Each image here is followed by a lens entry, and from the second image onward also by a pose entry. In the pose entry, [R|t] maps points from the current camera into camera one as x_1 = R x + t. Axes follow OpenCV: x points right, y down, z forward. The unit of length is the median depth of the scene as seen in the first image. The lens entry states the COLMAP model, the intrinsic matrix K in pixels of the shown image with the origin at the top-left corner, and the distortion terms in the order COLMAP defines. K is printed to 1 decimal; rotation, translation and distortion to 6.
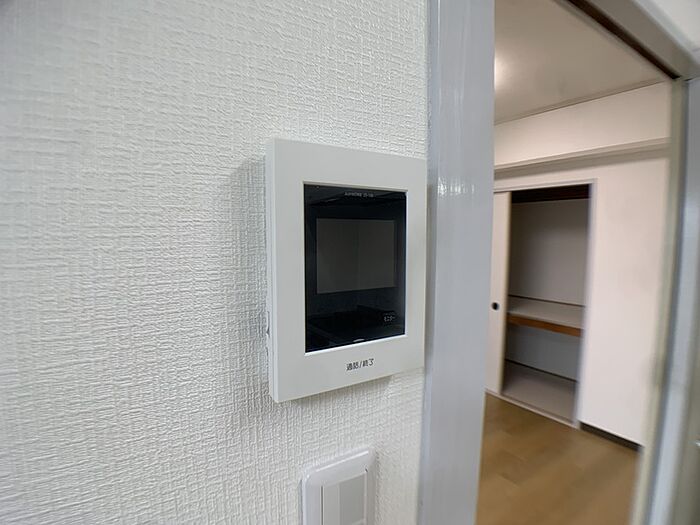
lens RADIAL K [[371.1, 0, 349.9], [0, 371.1, 266.7], [0, 0, 1]] dist [-0.087693, 0.012445]
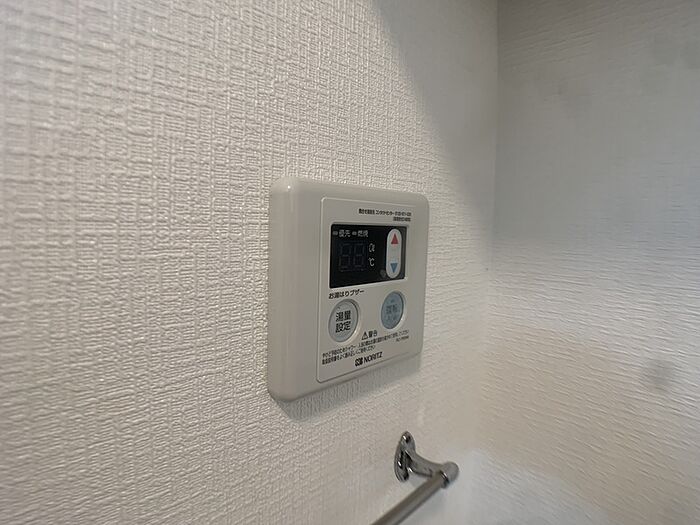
lens RADIAL K [[371.1, 0, 349.2], [0, 371.1, 258.8], [0, 0, 1]] dist [-0.087693, 0.012445]
pose [[0.980598, 0.006736, 0.195914, -0.610919], [-0.006400, 0.999977, -0.002348, 0.000868], [-0.195926, 0.001048, 0.980618, 0.102585]]
